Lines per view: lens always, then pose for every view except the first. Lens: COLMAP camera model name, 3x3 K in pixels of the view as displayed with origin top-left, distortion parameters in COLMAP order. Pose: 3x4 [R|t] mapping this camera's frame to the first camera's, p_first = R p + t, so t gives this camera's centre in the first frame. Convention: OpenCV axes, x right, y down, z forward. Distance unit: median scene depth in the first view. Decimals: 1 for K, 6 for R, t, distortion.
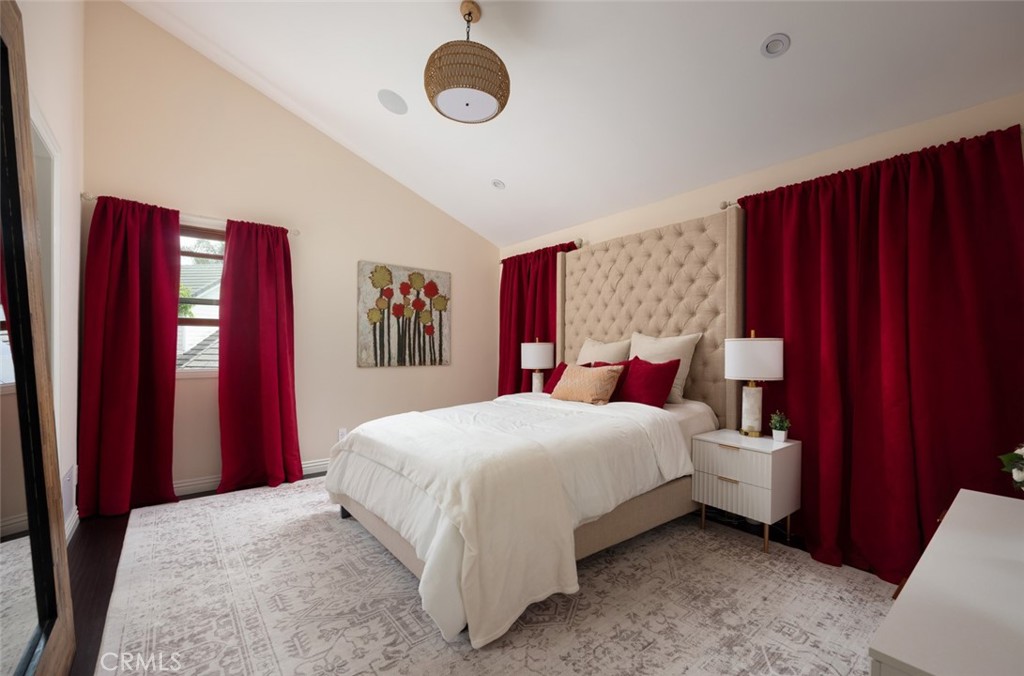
lens RADIAL K [[430.2, 0, 513.0], [0, 430.2, 340.8], [0, 0, 1]] dist [0.001387, 0.000085]
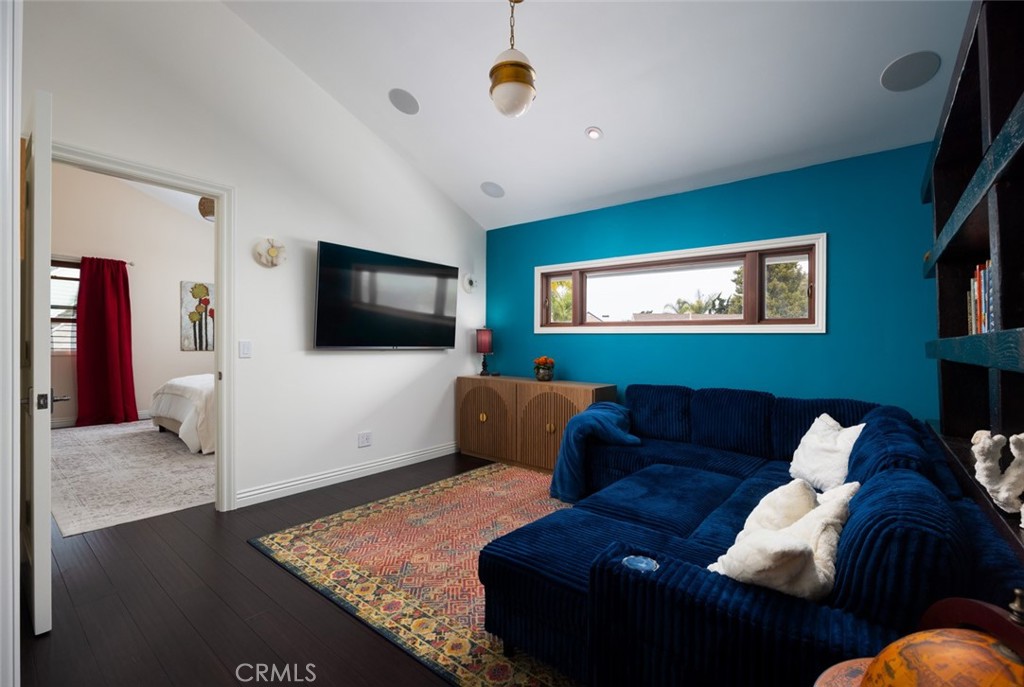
lens RADIAL K [[440.9, 0, 510.8], [0, 440.9, 344.2], [0, 0, 1]] dist [-0.002534, -0.000413]
pose [[0.980275, 0.000883, 0.197636, 0.463600], [-0.002928, 0.999945, 0.010055, 0.019307], [-0.197616, -0.010436, 0.980224, -0.740038]]
